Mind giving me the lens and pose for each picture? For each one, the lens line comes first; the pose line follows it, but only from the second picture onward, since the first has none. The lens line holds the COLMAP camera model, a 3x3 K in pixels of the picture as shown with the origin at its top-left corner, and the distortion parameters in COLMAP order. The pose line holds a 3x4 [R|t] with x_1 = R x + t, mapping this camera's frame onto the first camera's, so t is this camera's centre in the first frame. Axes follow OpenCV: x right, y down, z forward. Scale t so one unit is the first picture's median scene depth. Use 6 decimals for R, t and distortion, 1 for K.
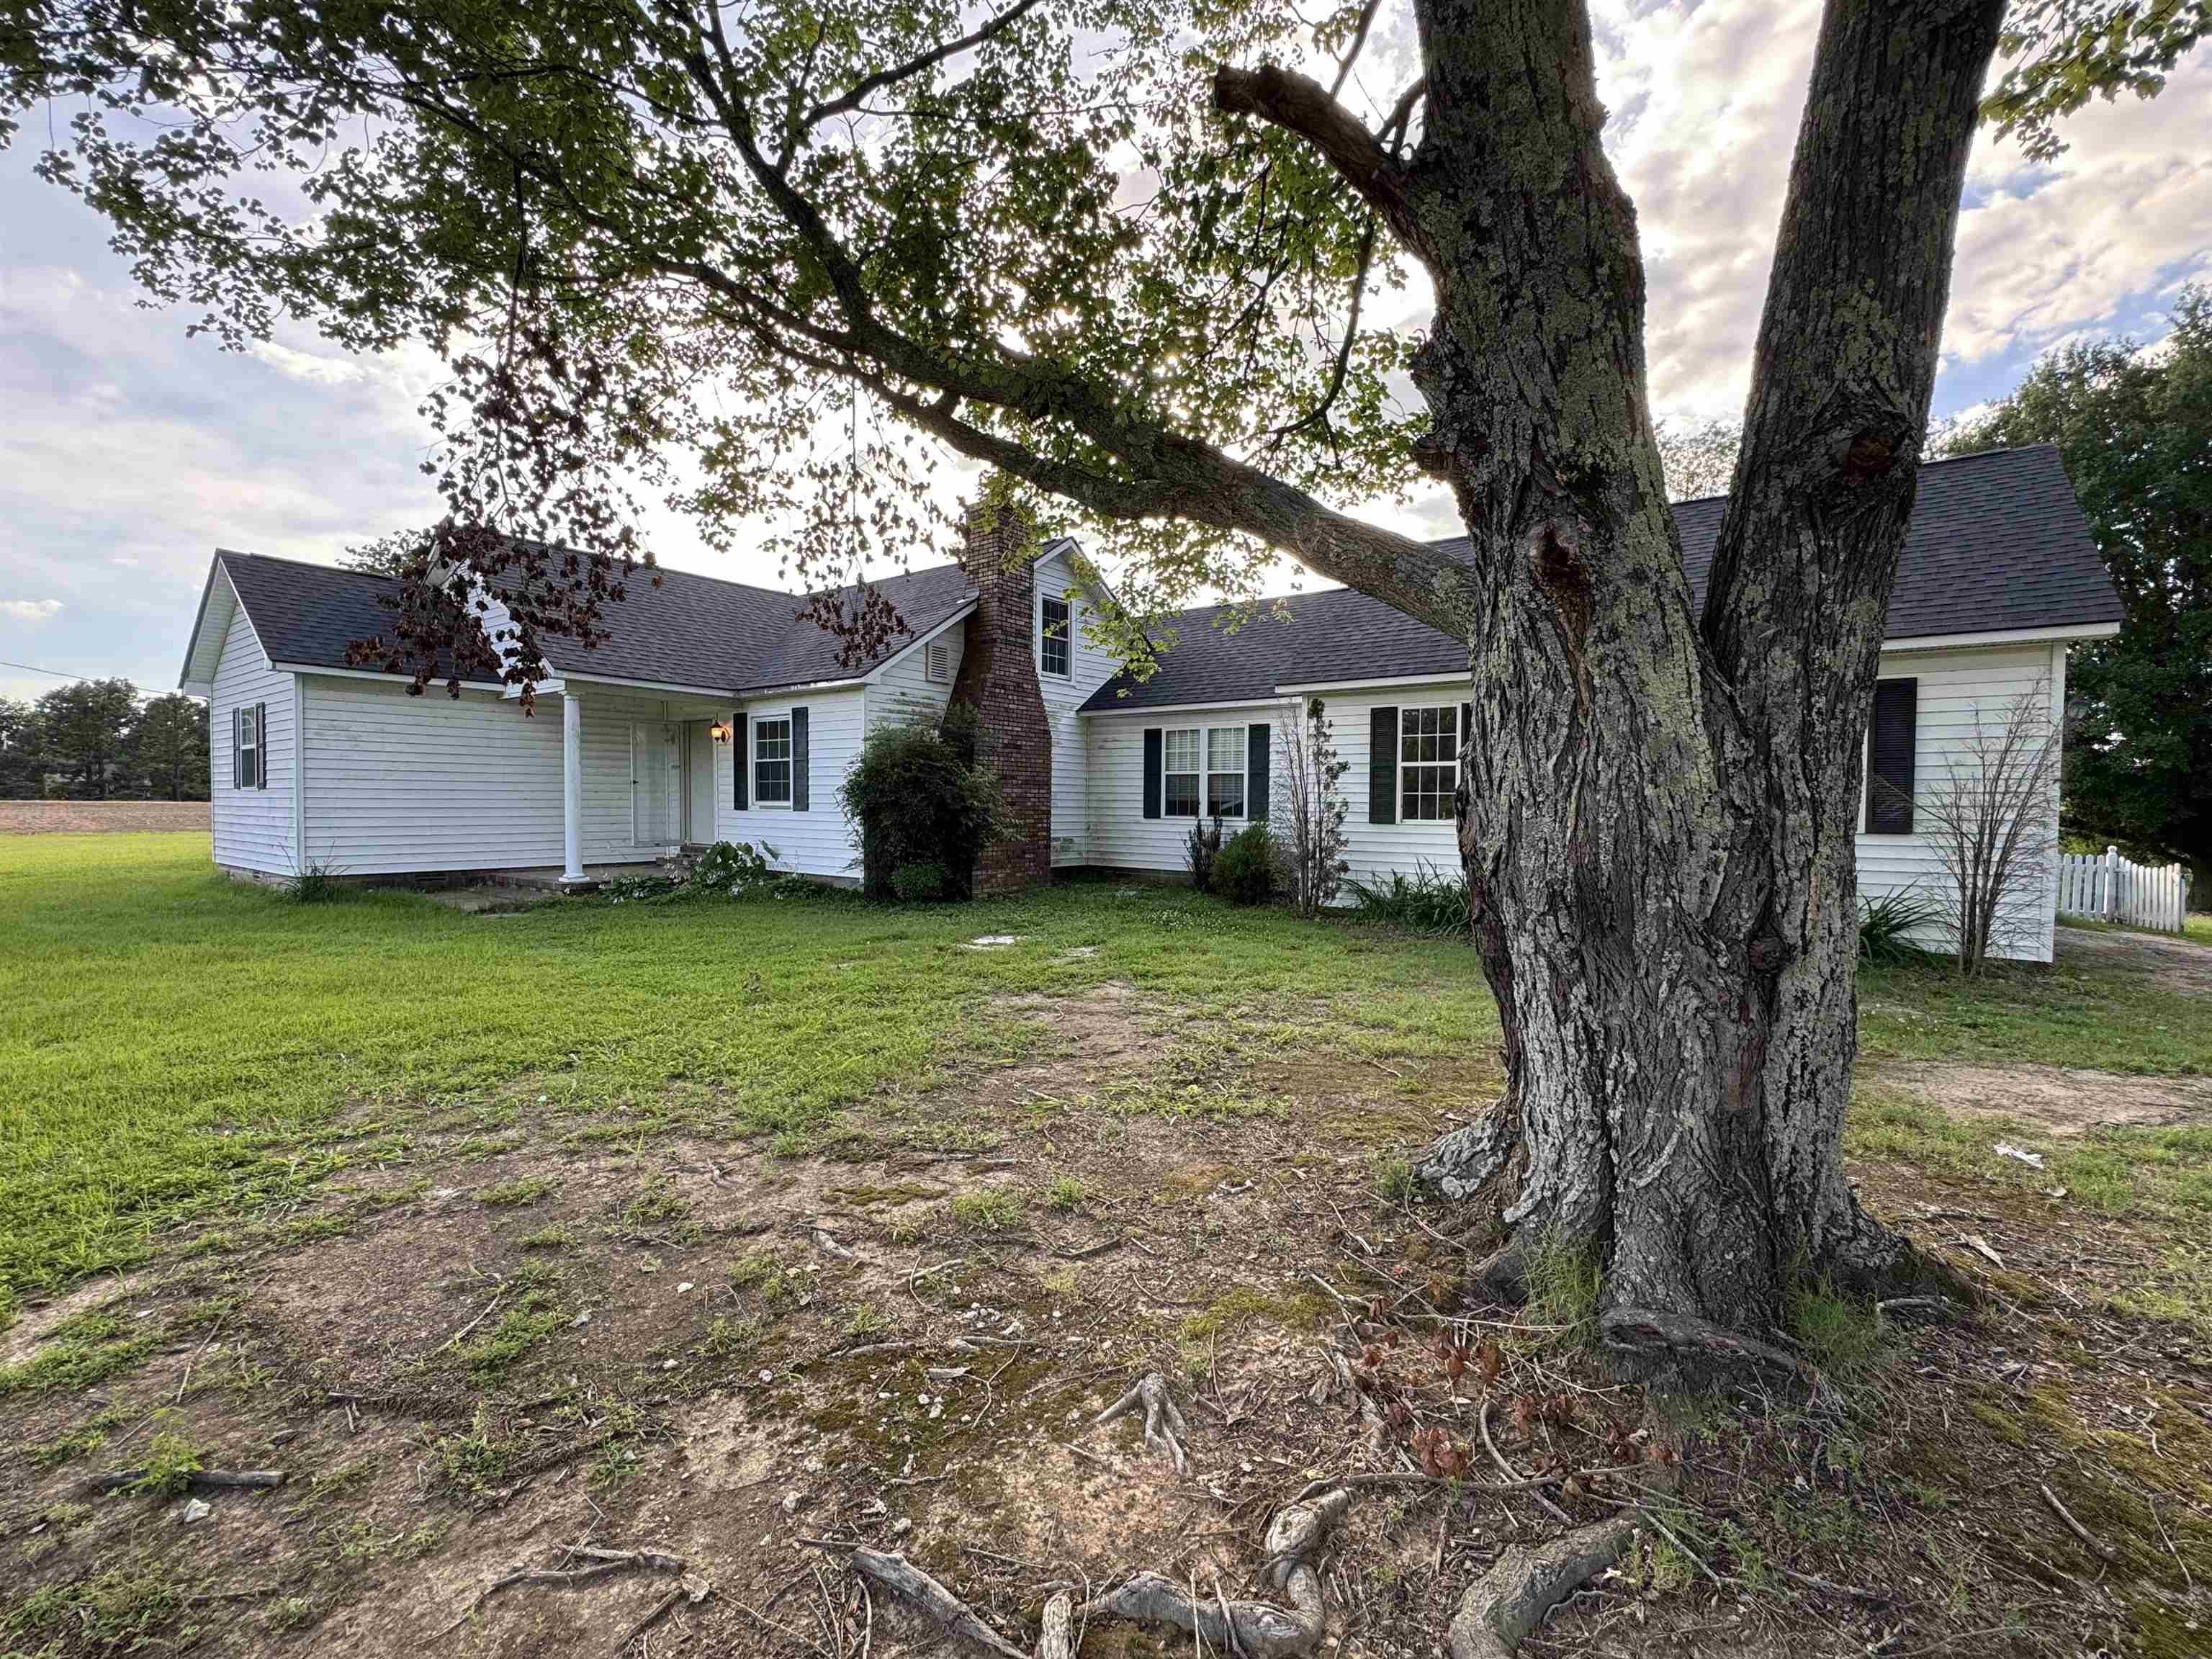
lens RADIAL K [[1021.8, 0, 1106.0], [0, 1021.8, 829.5], [0, 0, 1]] dist [-0.000072, 0.000008]
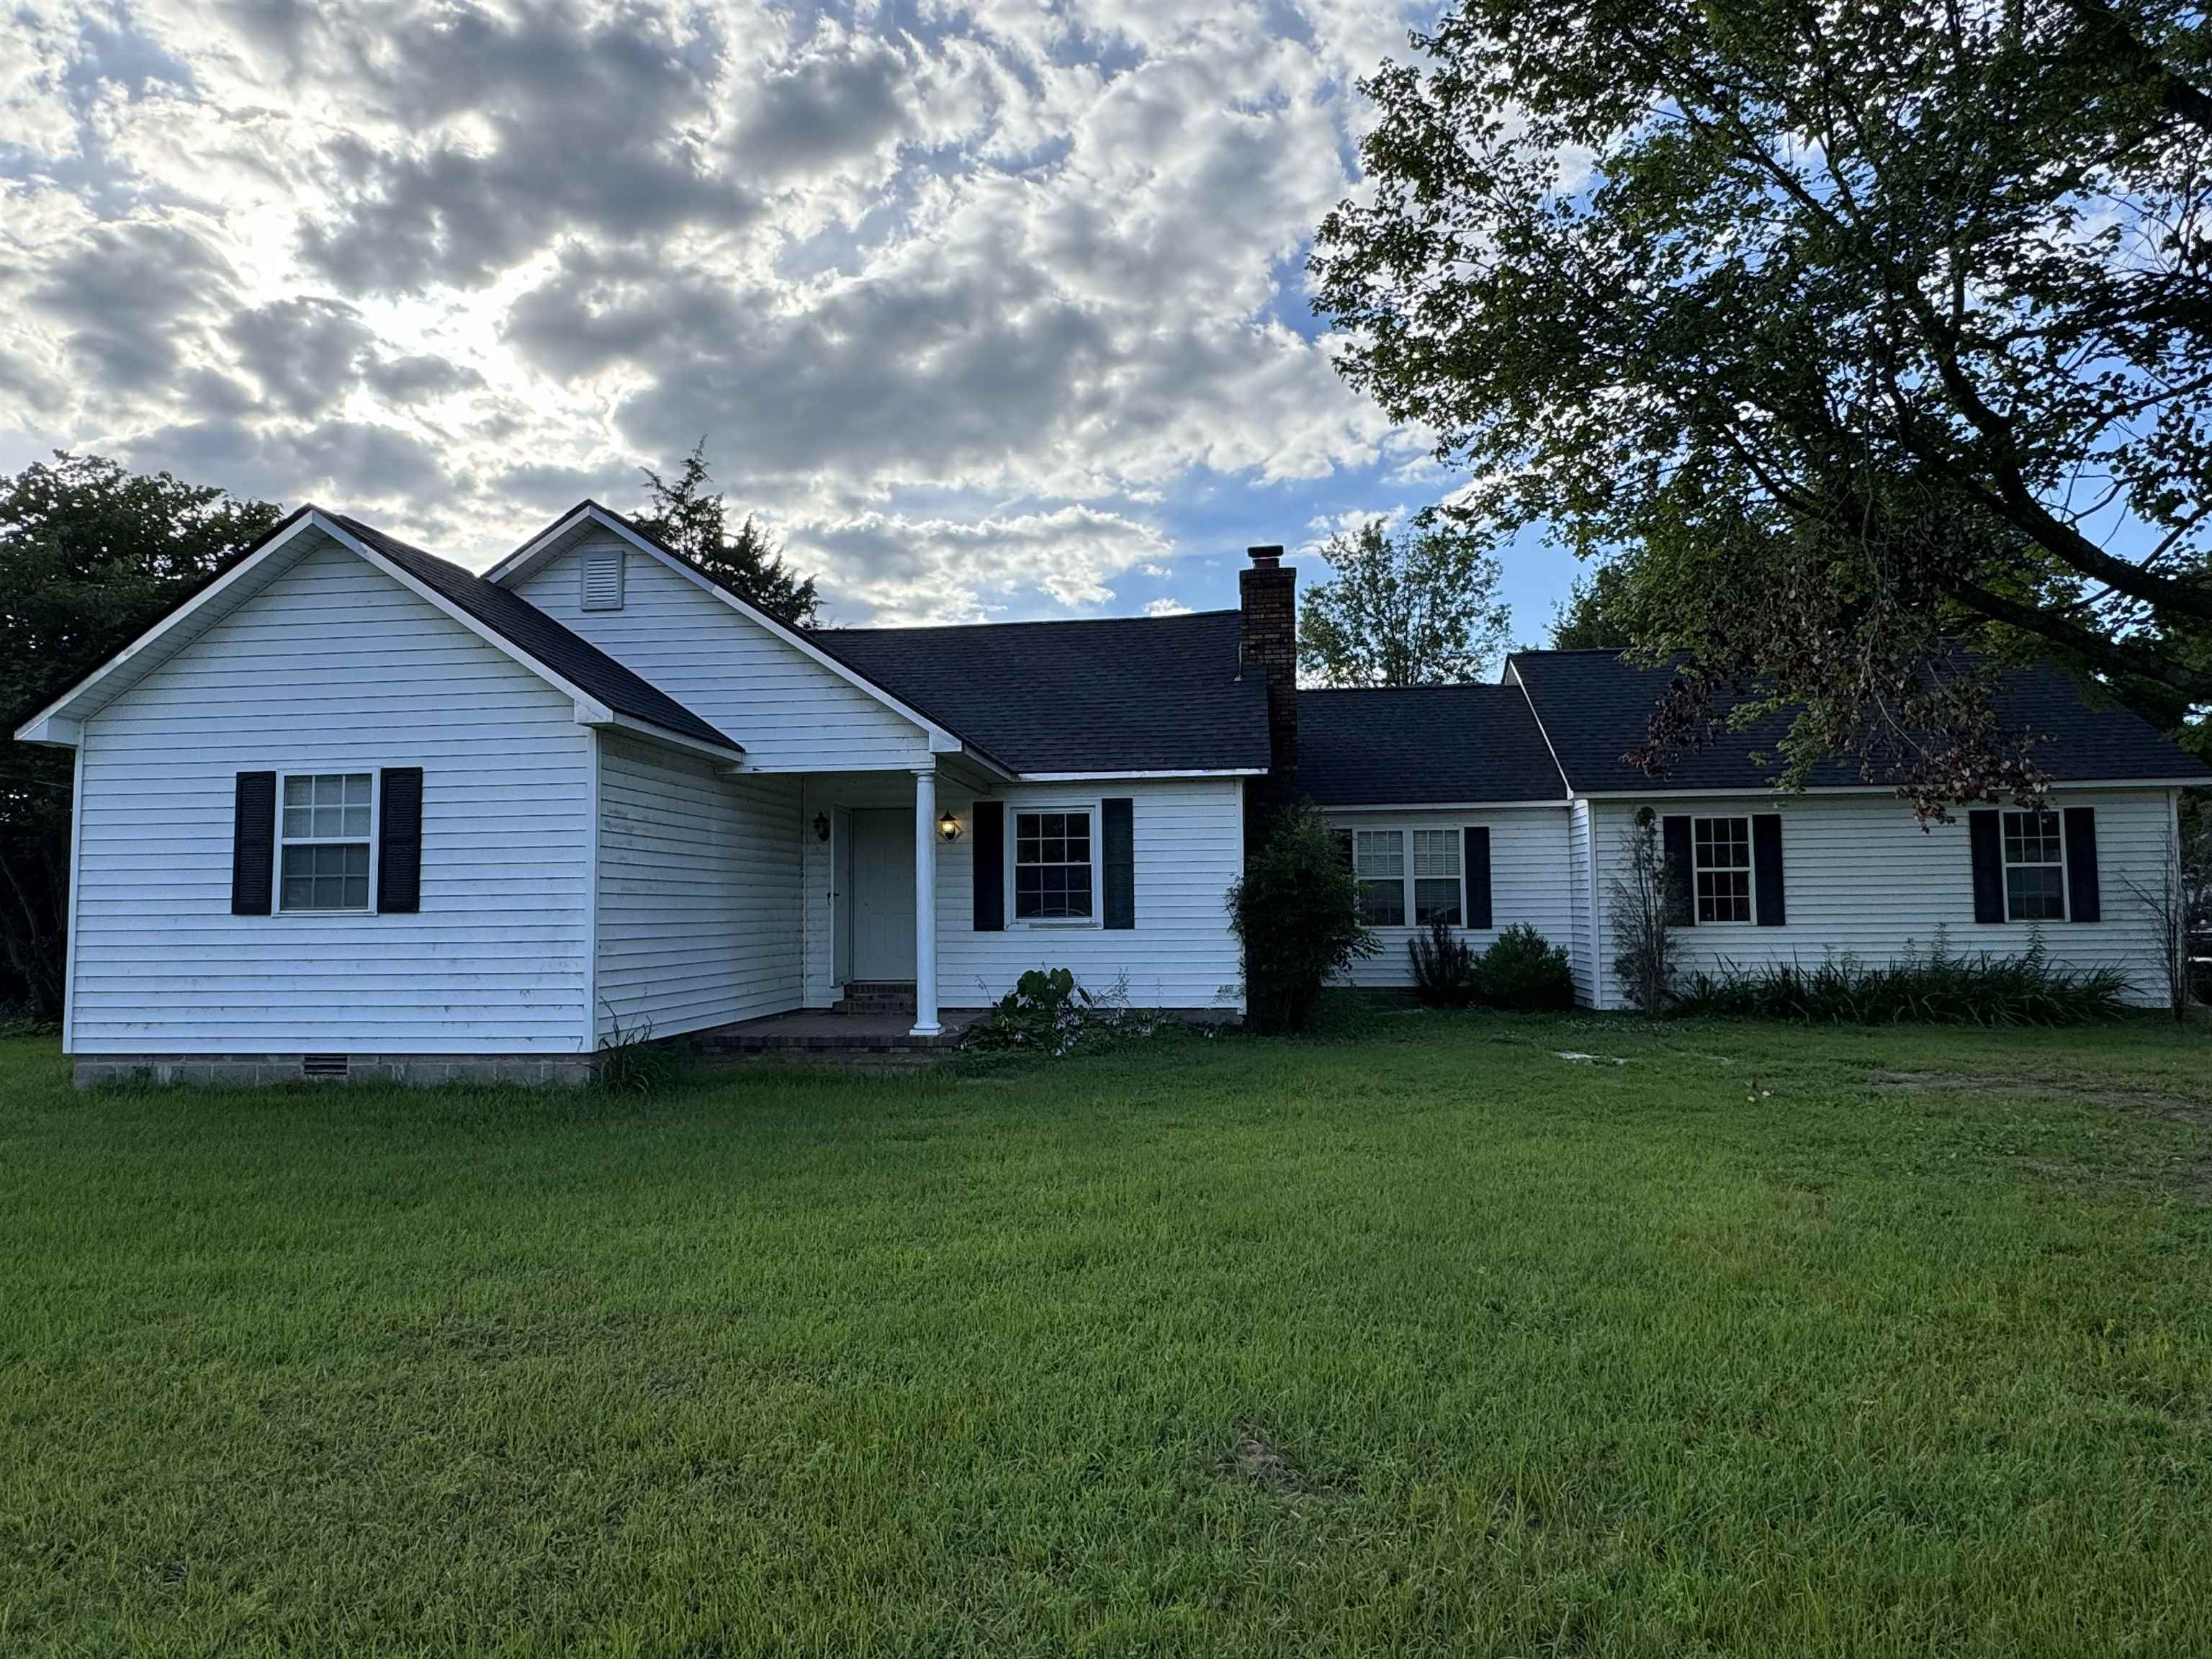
lens RADIAL K [[1332.1, 0, 1105.6], [0, 1332.1, 816.2], [0, 0, 1]] dist [0.006205, -0.003175]
pose [[0.841584, 0.018971, 0.539793, -0.824216], [0.031669, 0.995930, -0.084378, -0.017962], [-0.539197, 0.088106, 0.837559, 0.134834]]
